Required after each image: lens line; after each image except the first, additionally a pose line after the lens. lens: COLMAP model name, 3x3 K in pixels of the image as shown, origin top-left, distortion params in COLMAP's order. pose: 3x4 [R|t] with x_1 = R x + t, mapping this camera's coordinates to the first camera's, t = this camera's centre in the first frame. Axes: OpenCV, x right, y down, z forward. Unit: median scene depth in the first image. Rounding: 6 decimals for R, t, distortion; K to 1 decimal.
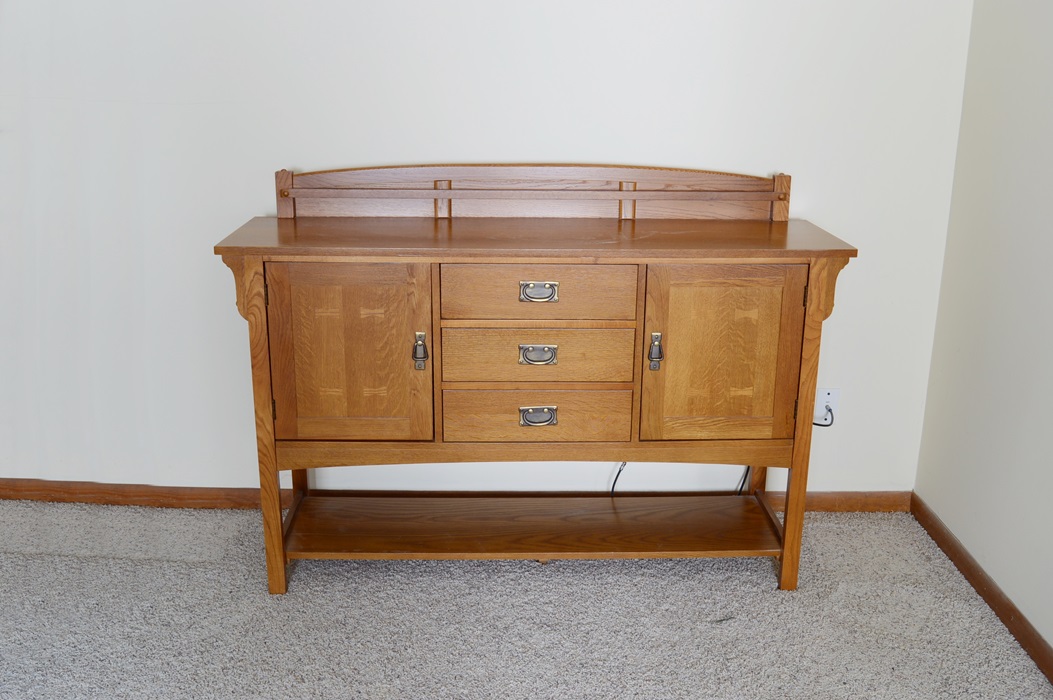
lens RADIAL K [[995.7, 0, 526.1], [0, 995.7, 347.9], [0, 0, 1]] dist [-0.063101, 0.007740]
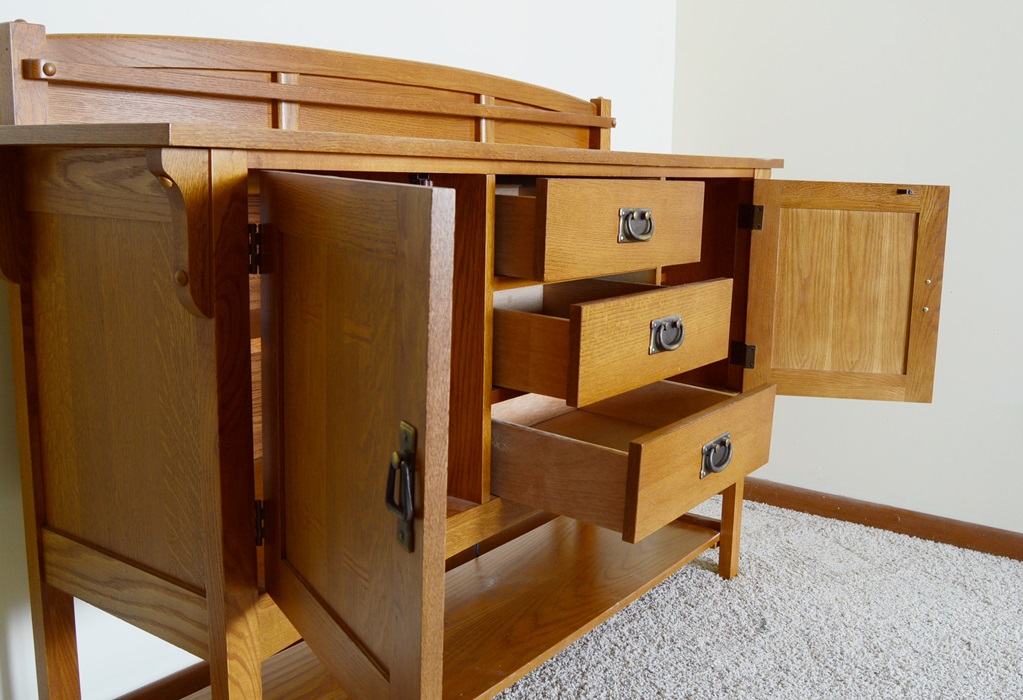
lens RADIAL K [[993.5, 0, 529.0], [0, 993.5, 338.8], [0, 0, 1]] dist [-0.068861, 0.000000]
pose [[0.599275, -0.132092, 0.789571, -0.511898], [0.210896, 0.977502, 0.003464, 0.007772], [-0.772265, 0.164441, 0.613650, 0.629454]]
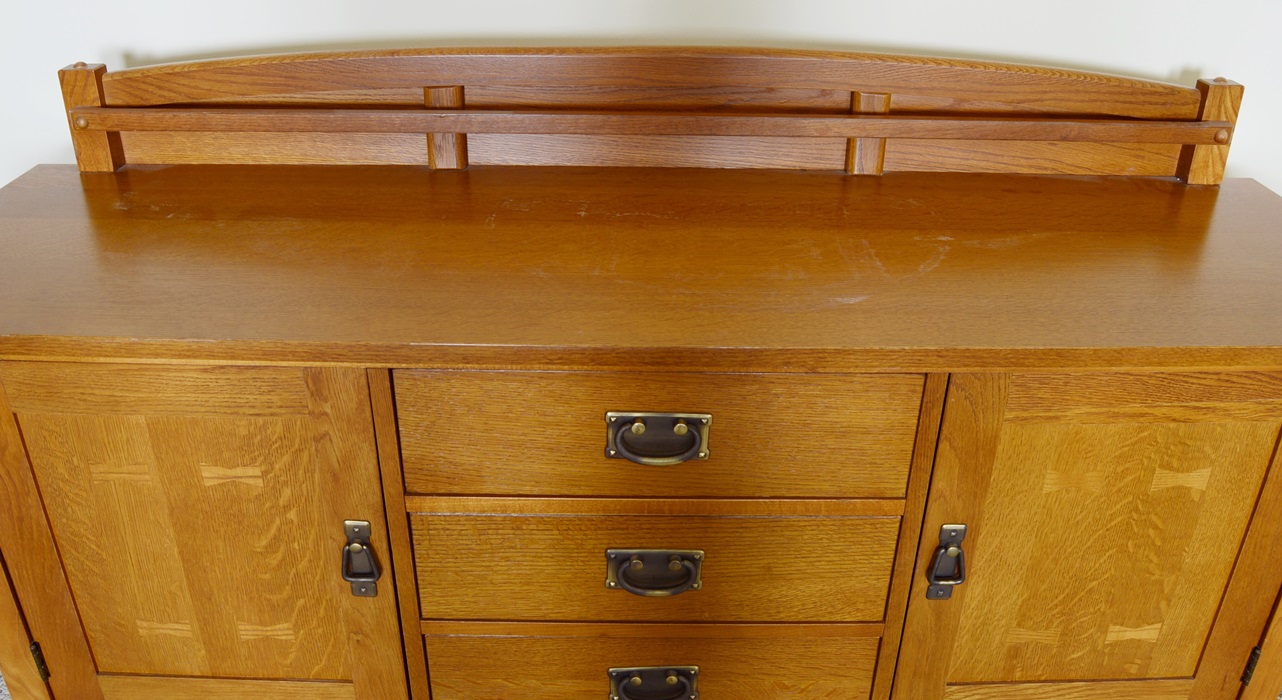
lens RADIAL K [[995.7, 0, 640.5], [0, 995.7, 280.3], [0, 0, 1]] dist [-0.074281, 0.007719]
pose [[0.999718, 0.014089, -0.019101, 0.012419], [-0.010851, 0.987033, 0.160149, -0.170422], [0.021109, -0.159897, 0.986908, 0.618898]]
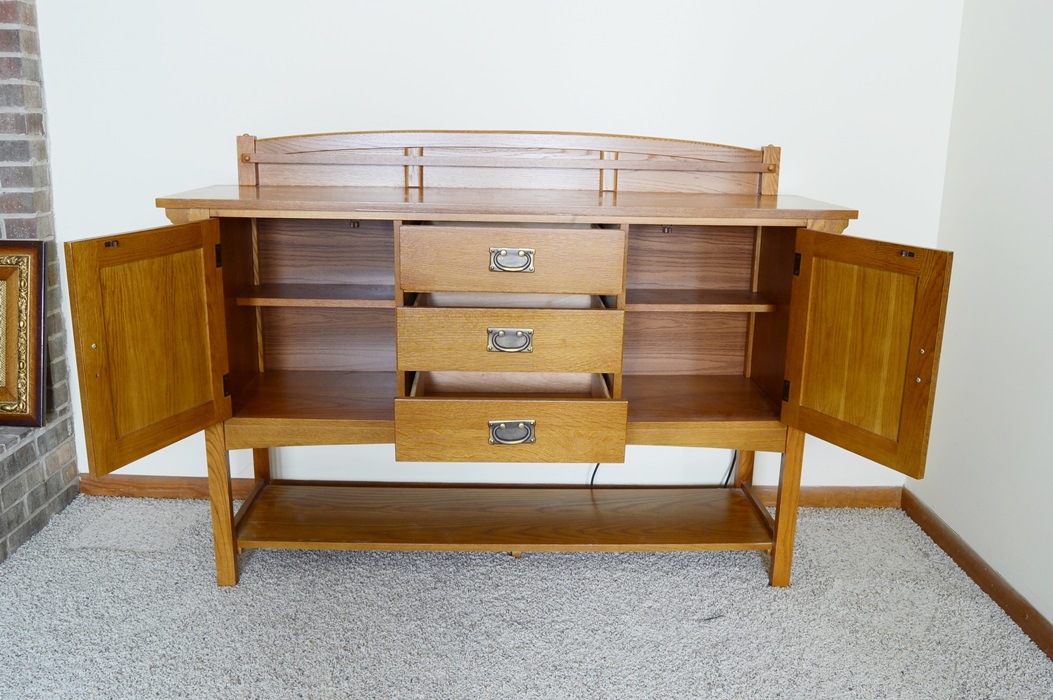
lens RADIAL K [[876.0, 0, 526.5], [0, 876.0, 349.5], [0, 0, 1]] dist [-0.077163, 0.022674]
pose [[0.999937, 0.008936, 0.006750, 0.021558], [-0.008650, 0.999113, -0.041201, 0.063018], [-0.007112, 0.041140, 0.999128, 0.195402]]
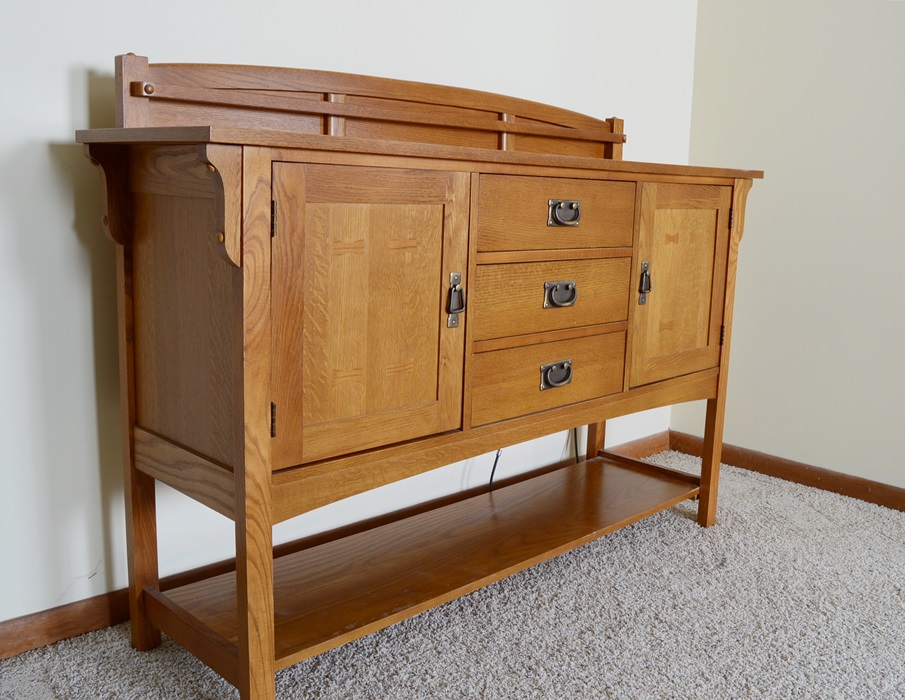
lens RADIAL K [[901.1, 0, 502.2], [0, 901.1, 338.9], [0, 0, 1]] dist [-0.079015, 0.000000]
pose [[0.704920, -0.103530, 0.701691, -0.527202], [0.168744, 0.985364, -0.024136, 0.051003], [-0.688922, 0.135420, 0.712073, 0.516540]]
